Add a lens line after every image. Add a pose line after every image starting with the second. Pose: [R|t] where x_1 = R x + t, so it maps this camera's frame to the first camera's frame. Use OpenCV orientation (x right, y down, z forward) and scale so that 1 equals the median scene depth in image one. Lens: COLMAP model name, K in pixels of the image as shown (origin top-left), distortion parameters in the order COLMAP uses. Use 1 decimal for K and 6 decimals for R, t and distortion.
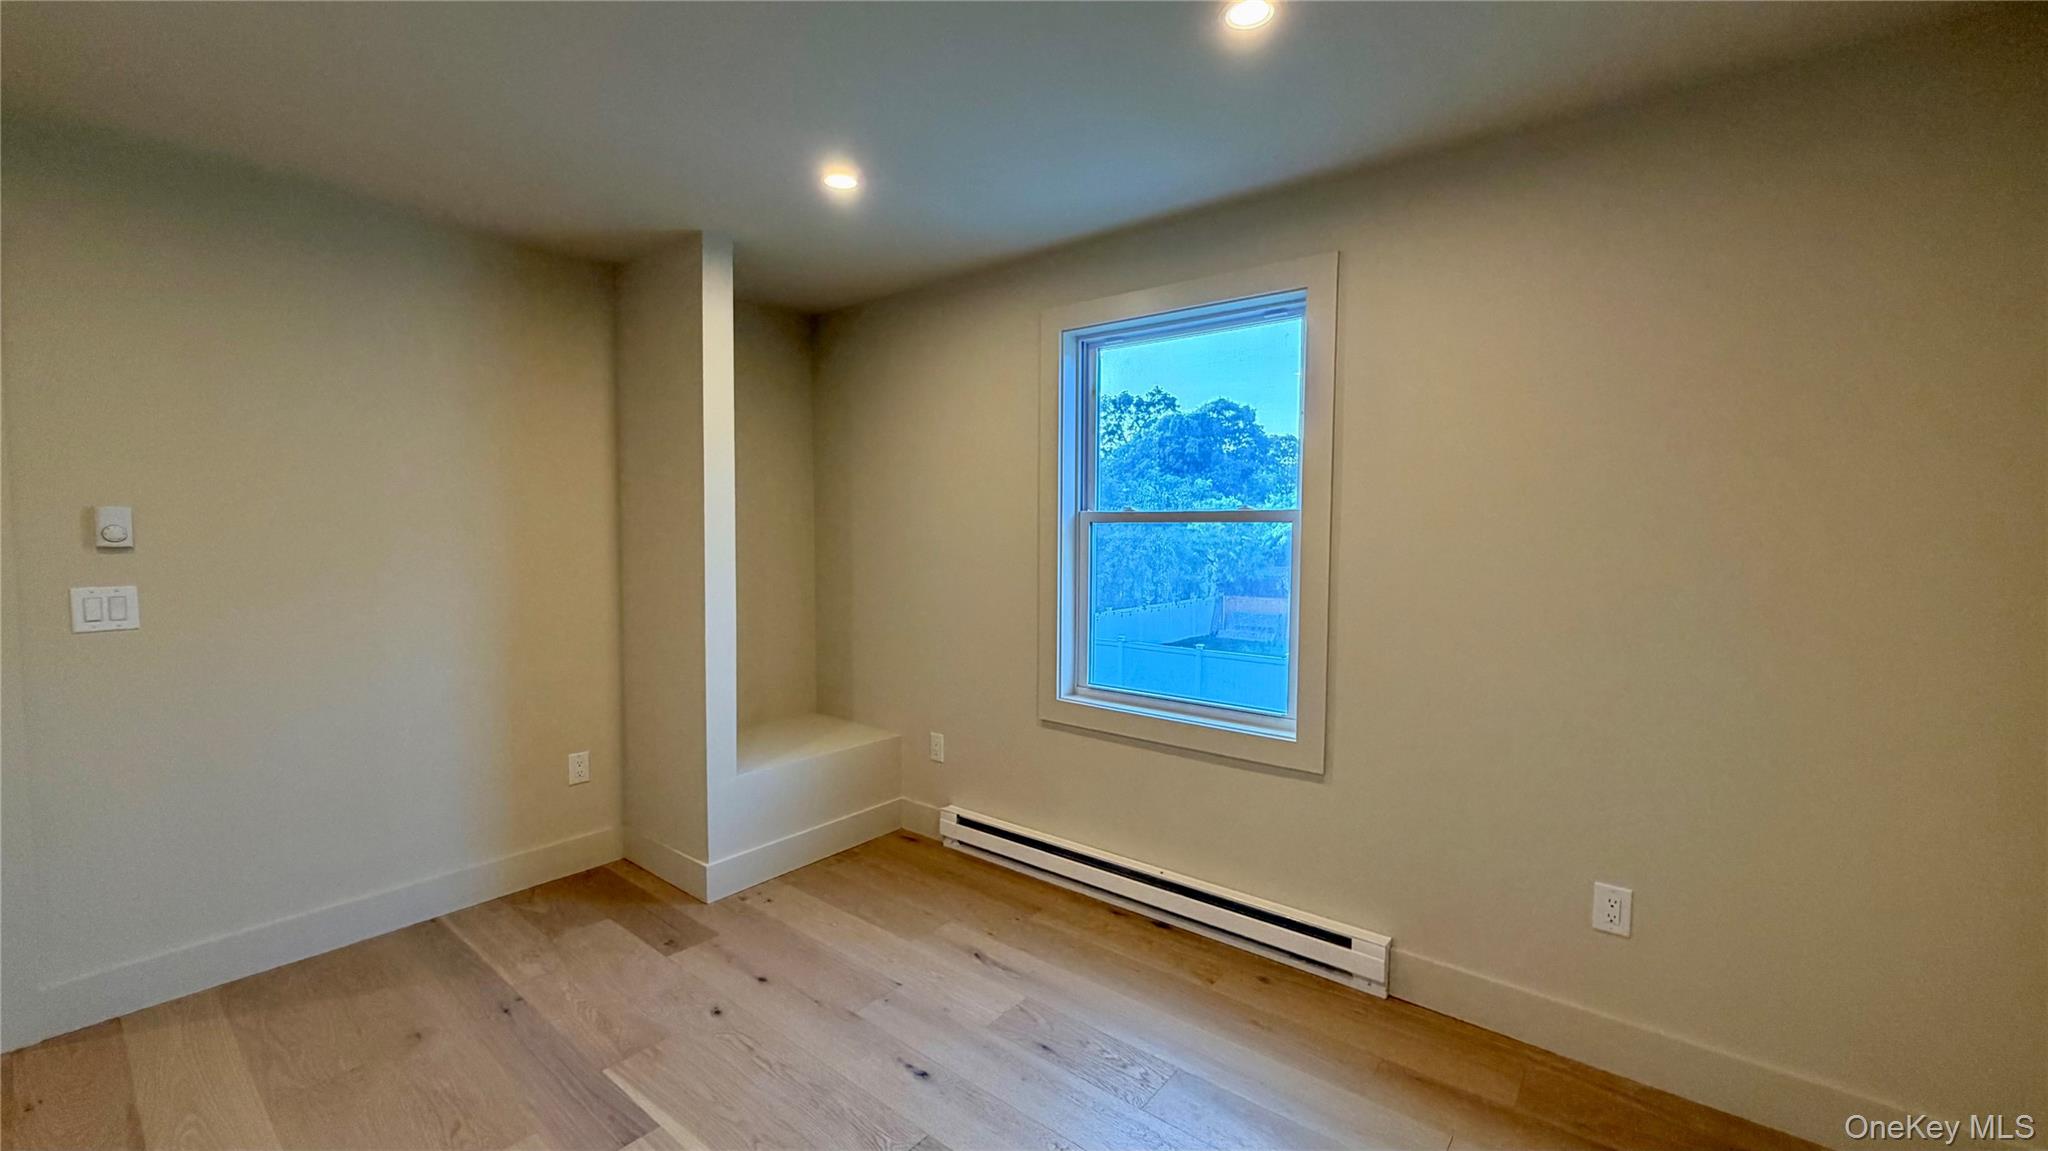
lens RADIAL K [[824.3, 0, 1020.0], [0, 824.3, 576.8], [0, 0, 1]] dist [0.001589, 0.000156]
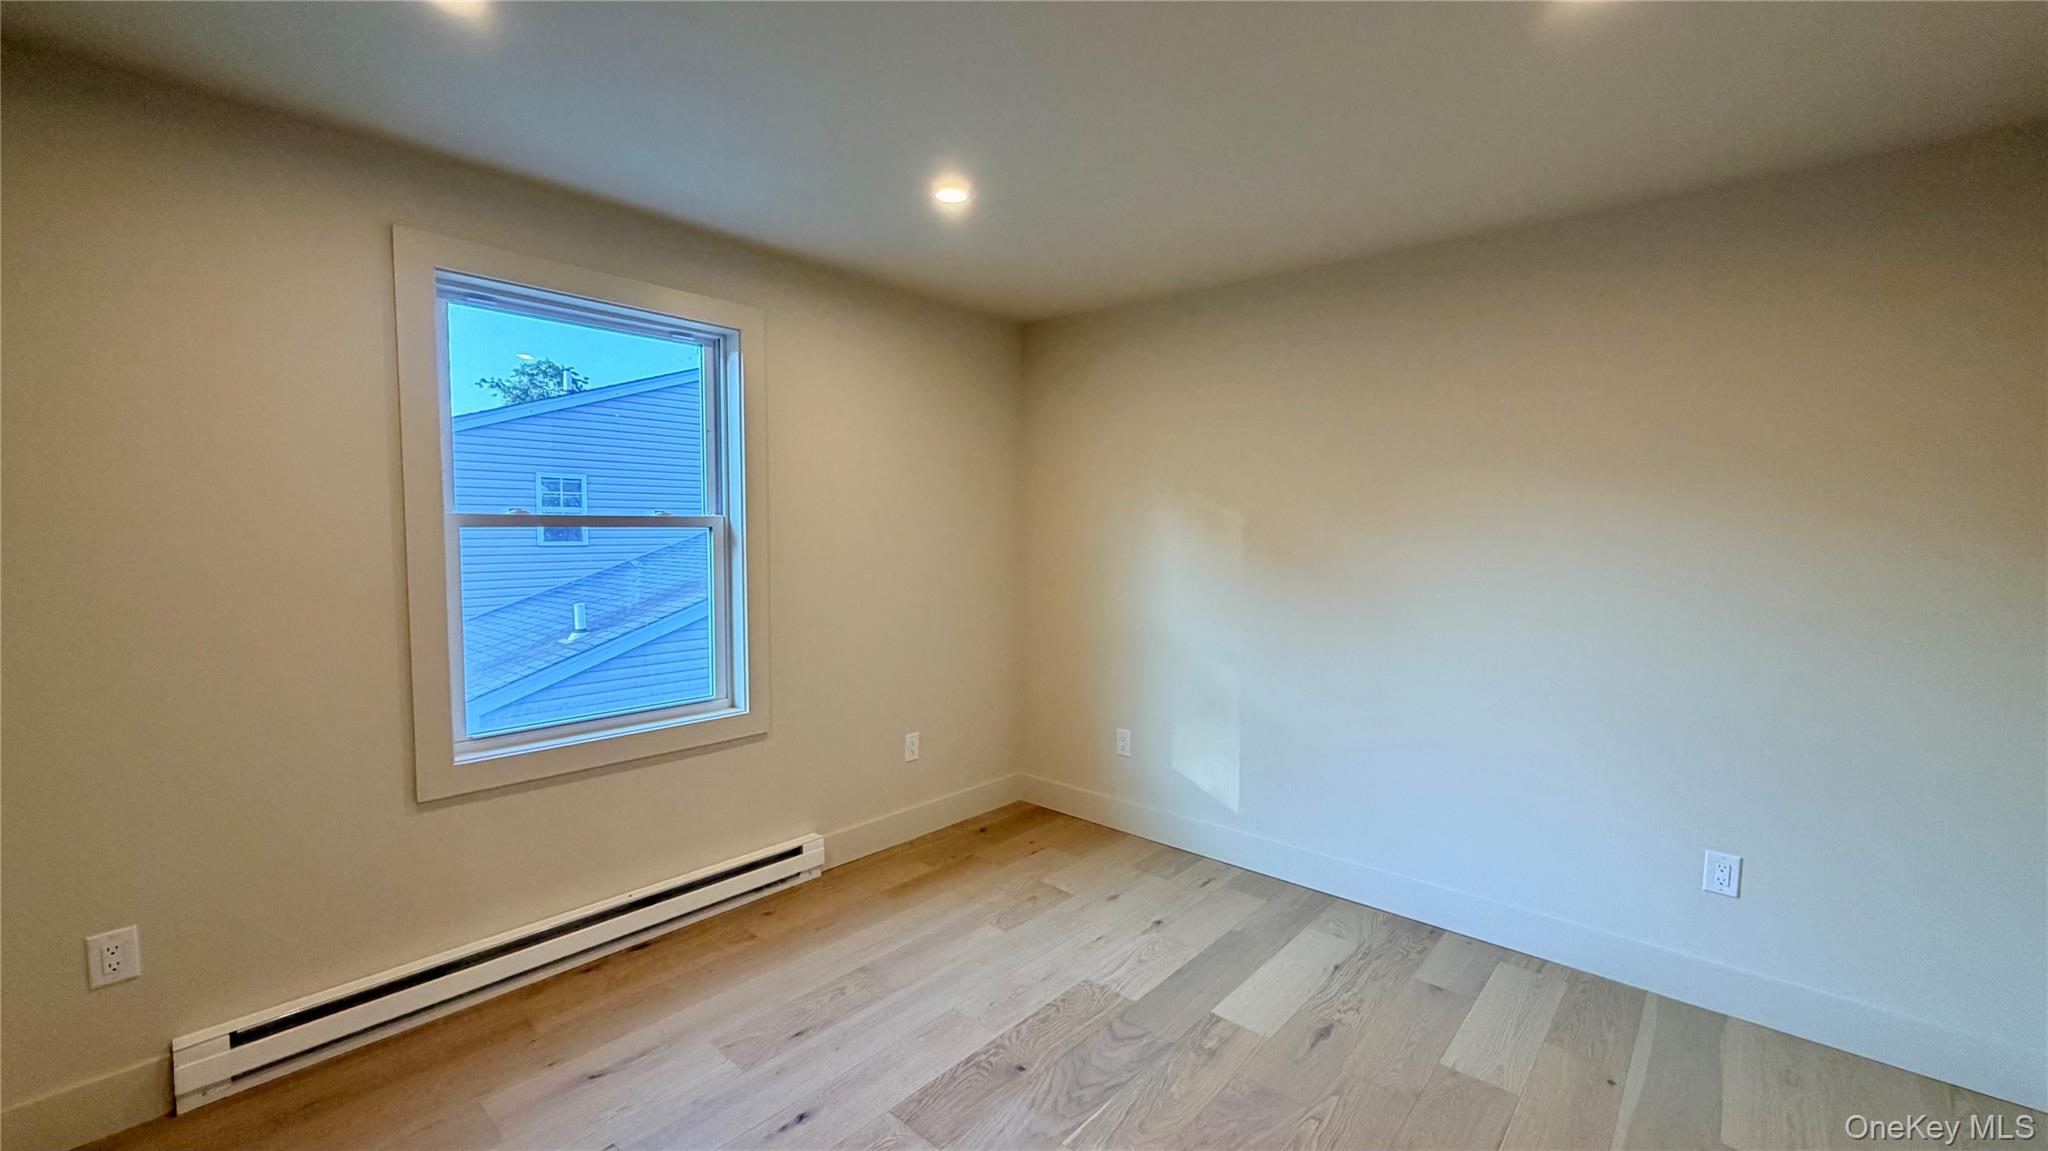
lens RADIAL K [[824.1, 0, 1017.6], [0, 824.1, 571.5], [0, 0, 1]] dist [0.002167, 0.000133]
pose [[0.048056, -0.070620, 0.996345, -0.807576], [0.045872, 0.996601, 0.068426, -0.067466], [-0.997791, 0.042416, 0.051132, 0.533743]]
